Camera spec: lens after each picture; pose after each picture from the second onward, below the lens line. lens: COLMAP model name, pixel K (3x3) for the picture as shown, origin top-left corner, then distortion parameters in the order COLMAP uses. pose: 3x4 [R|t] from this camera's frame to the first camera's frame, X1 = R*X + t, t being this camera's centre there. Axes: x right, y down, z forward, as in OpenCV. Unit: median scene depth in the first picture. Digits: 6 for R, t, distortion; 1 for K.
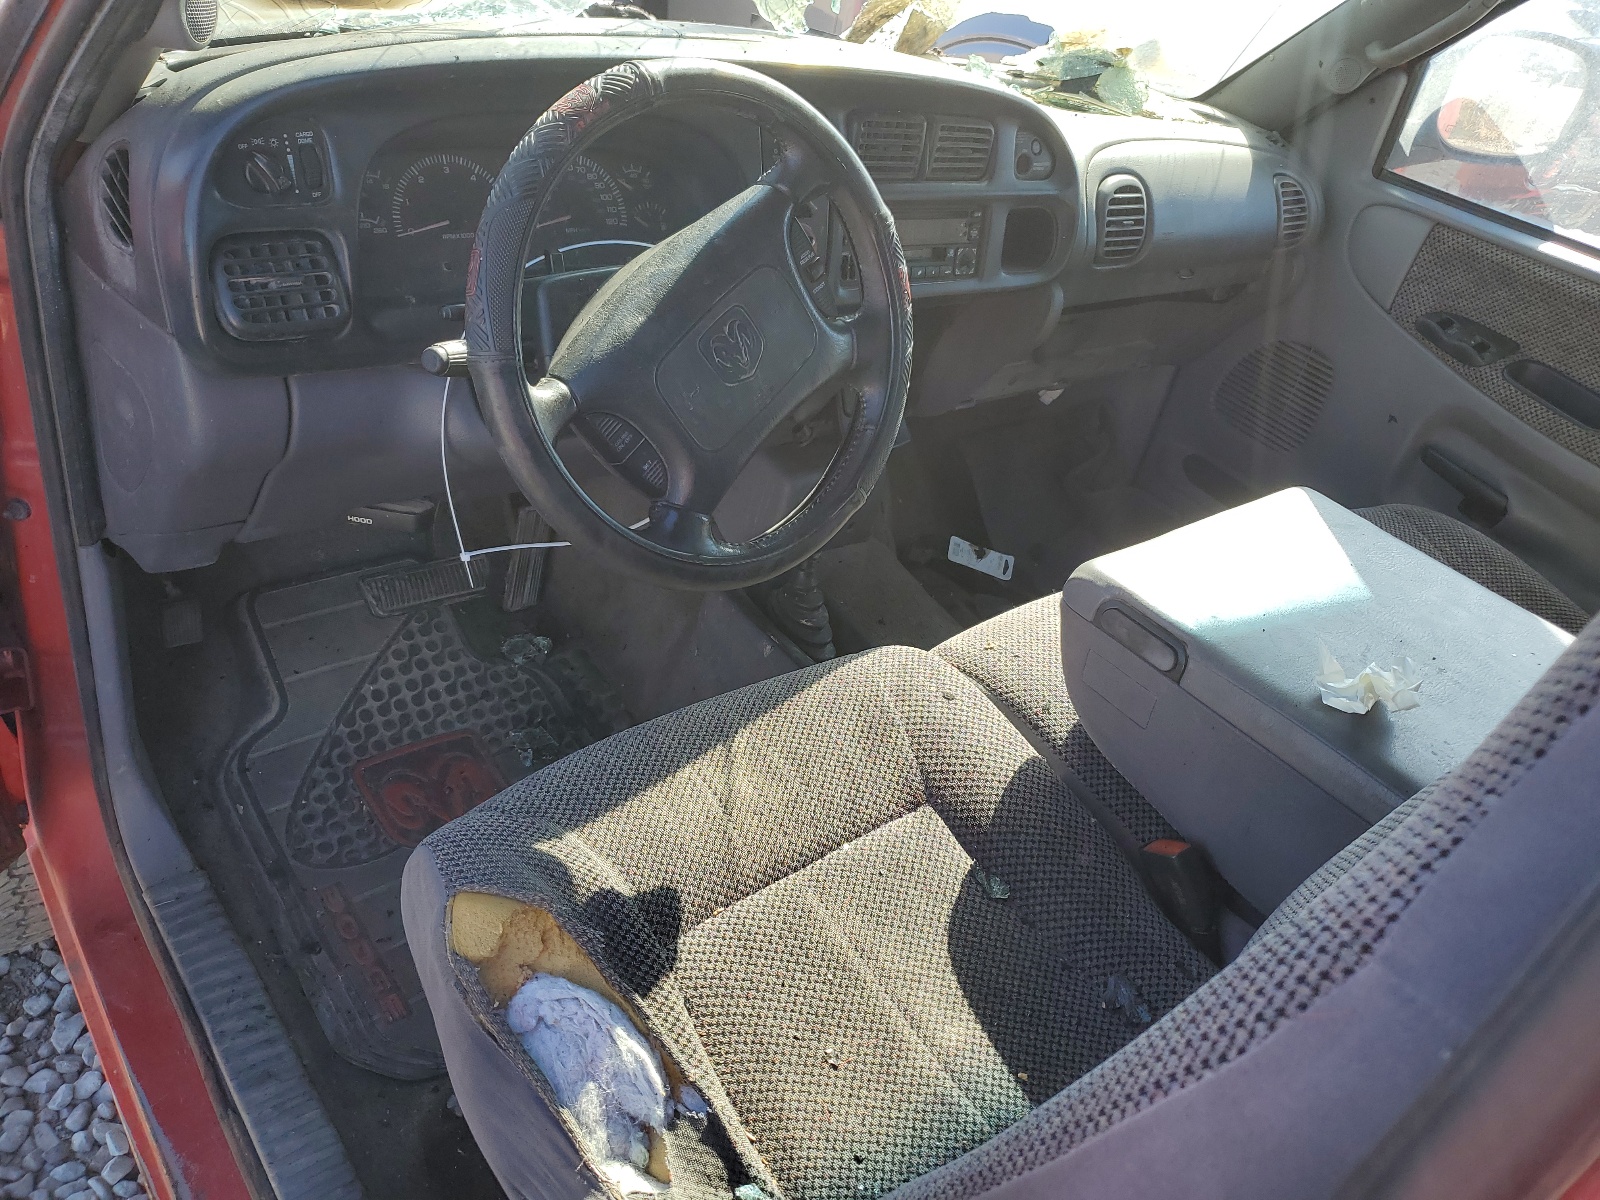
lens RADIAL K [[1187.1, 0, 800.0], [0, 1187.1, 600.0], [0, 0, 1]] dist [-0.004125, 0.000323]
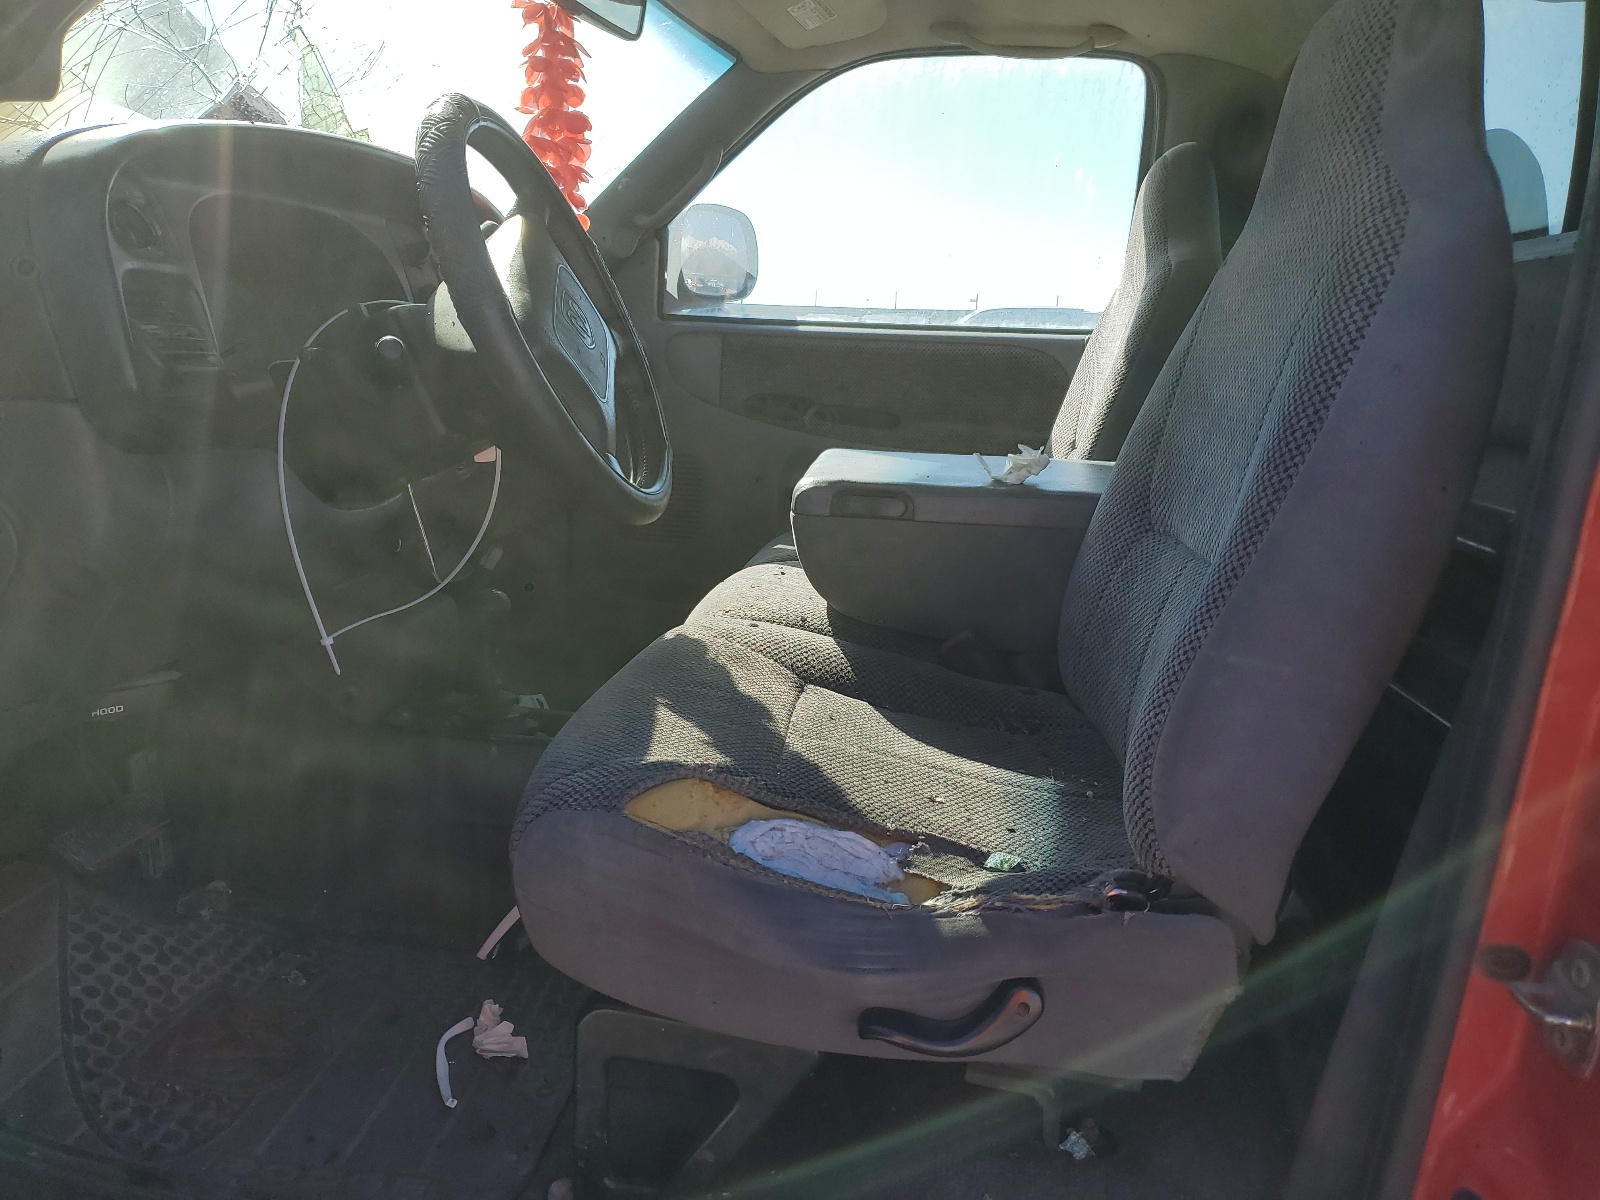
lens RADIAL K [[1187.1, 0, 800.0], [0, 1187.1, 600.0], [0, 0, 1]] dist [-0.004125, 0.000323]
pose [[0.722064, -0.314805, 0.616053, -0.581837], [0.463148, 0.881449, -0.092423, 0.197339], [-0.513924, 0.352059, 0.782264, 0.046785]]
